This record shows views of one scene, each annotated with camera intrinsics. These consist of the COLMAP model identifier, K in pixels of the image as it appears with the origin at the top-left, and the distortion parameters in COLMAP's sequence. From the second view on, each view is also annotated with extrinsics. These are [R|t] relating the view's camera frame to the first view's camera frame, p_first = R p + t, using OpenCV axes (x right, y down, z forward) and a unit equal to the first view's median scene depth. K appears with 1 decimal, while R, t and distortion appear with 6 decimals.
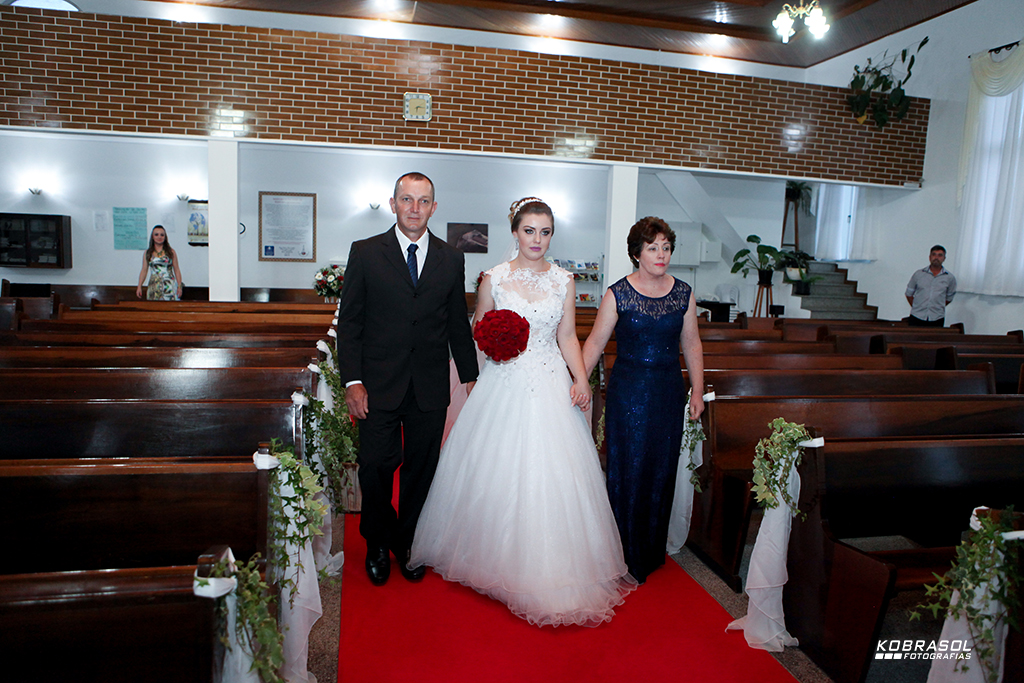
lens RADIAL K [[731.6, 0, 509.2], [0, 731.6, 349.8], [0, 0, 1]] dist [0.003218, 0.010261]
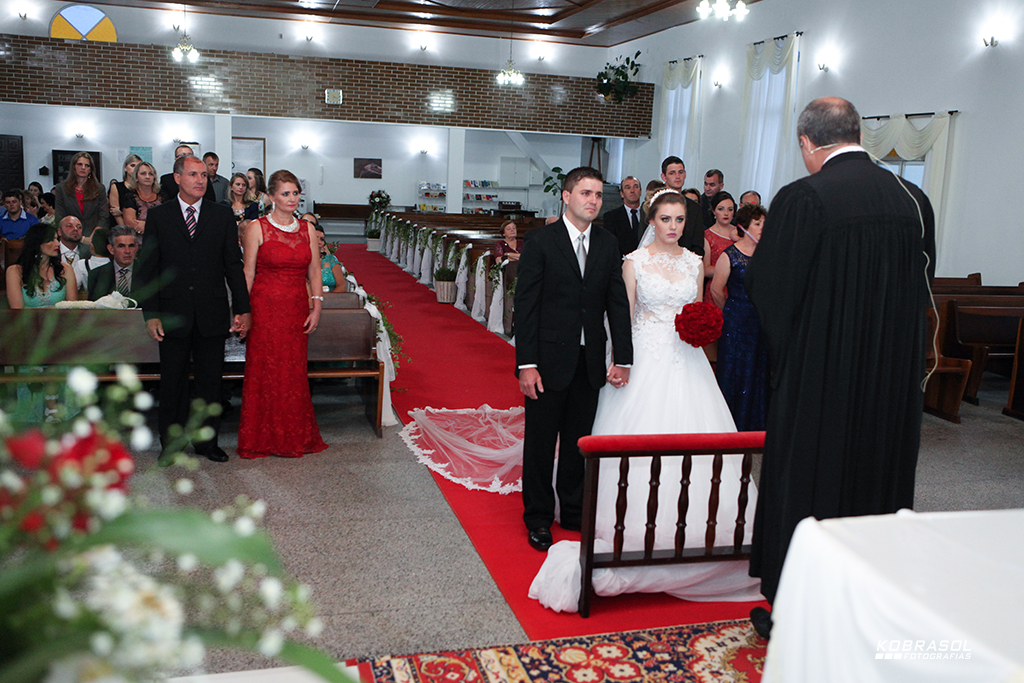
lens RADIAL K [[1011.4, 0, 514.4], [0, 1011.4, 338.0], [0, 0, 1]] dist [0.056590, 0.000000]
pose [[0.998415, -0.005901, 0.055969, 0.132539], [0.003917, 0.999362, 0.035490, 0.130921], [-0.056143, -0.035215, 0.997802, -1.179071]]
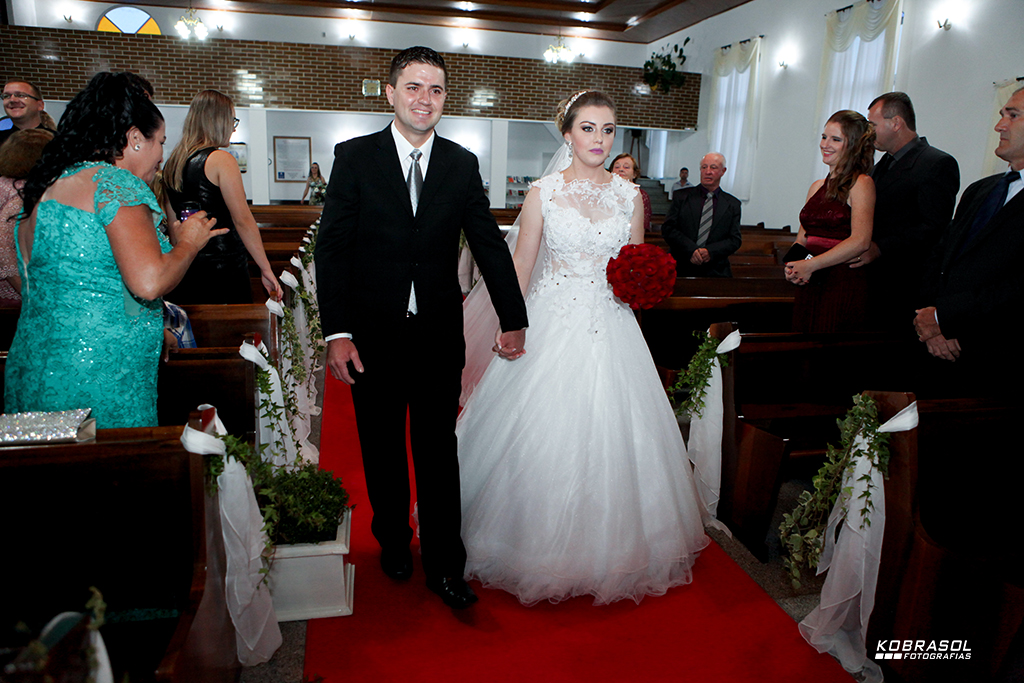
lens RADIAL K [[731.6, 0, 510.4], [0, 731.6, 334.8], [0, 0, 1]] dist [0.003218, 0.010261]
pose [[0.999794, -0.013599, 0.015088, 0.127516], [0.012357, 0.996750, 0.079602, 0.083559], [-0.016121, -0.079399, 0.996713, -0.579343]]
